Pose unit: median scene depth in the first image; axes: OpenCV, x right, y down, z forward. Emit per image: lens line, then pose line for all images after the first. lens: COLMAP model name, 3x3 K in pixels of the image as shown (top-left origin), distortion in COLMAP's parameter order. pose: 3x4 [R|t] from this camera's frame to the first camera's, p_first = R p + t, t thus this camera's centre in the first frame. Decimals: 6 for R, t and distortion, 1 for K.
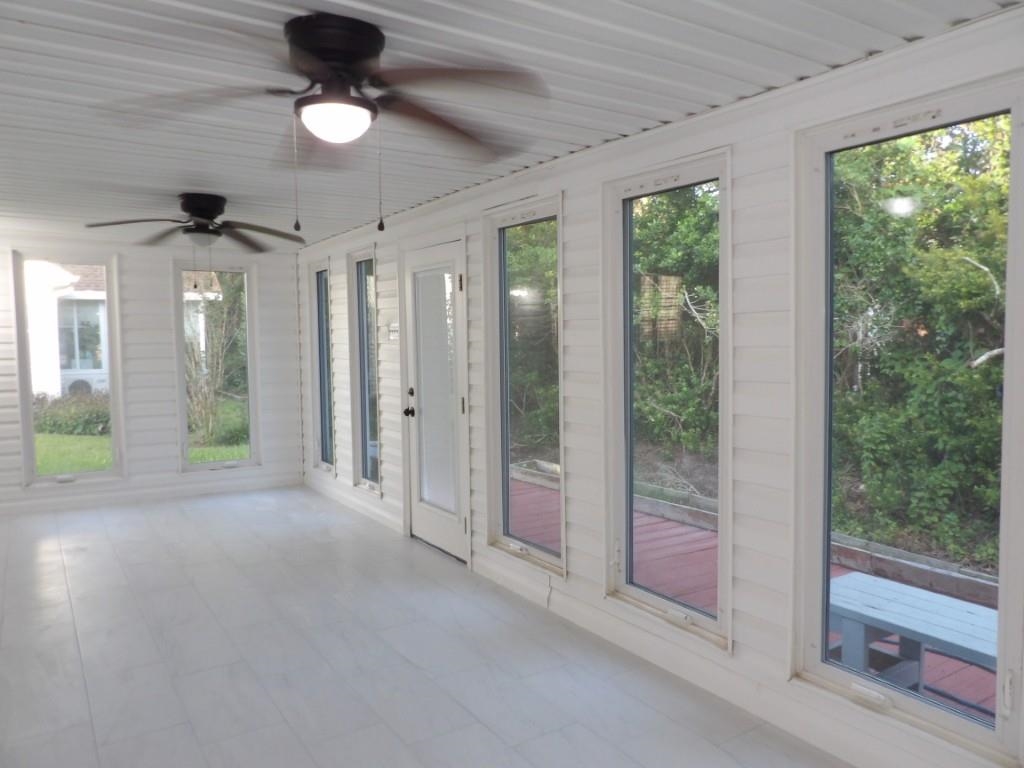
lens RADIAL K [[731.9, 0, 509.7], [0, 731.9, 379.6], [0, 0, 1]] dist [-0.030578, 0.036911]
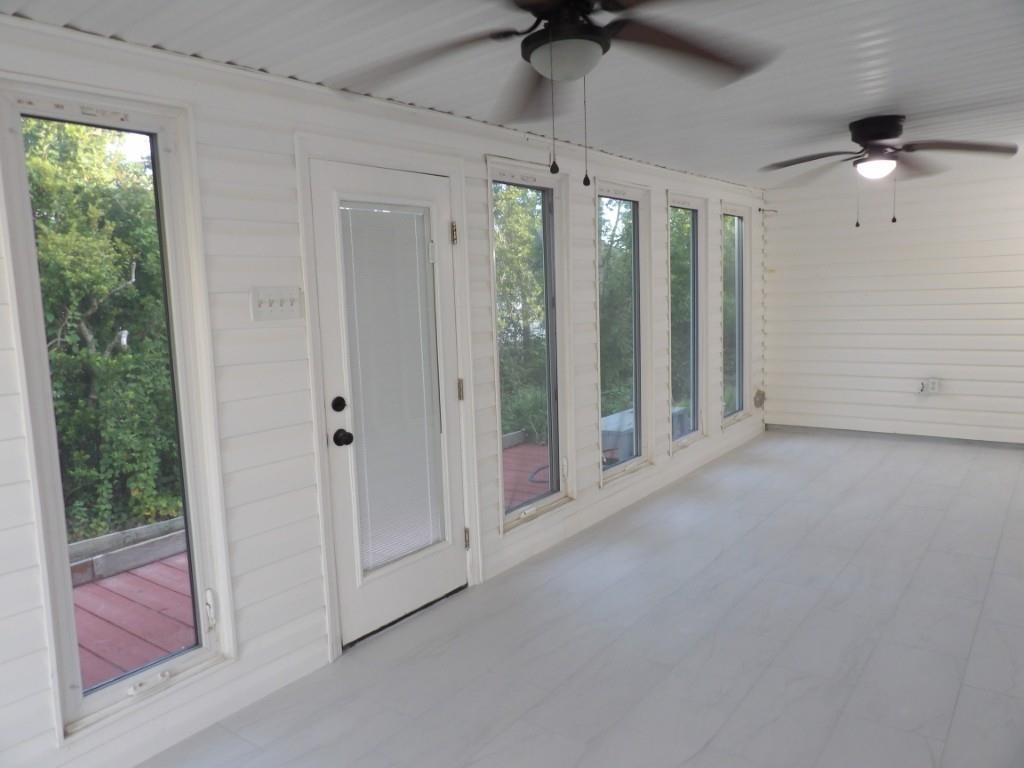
lens RADIAL K [[731.9, 0, 509.7], [0, 731.9, 379.6], [0, 0, 1]] dist [-0.030578, 0.036911]
pose [[-0.315693, -0.069426, 0.946318, -0.815463], [0.129224, 0.984882, 0.115365, -0.058344], [-0.940021, 0.158706, -0.301949, 1.157589]]
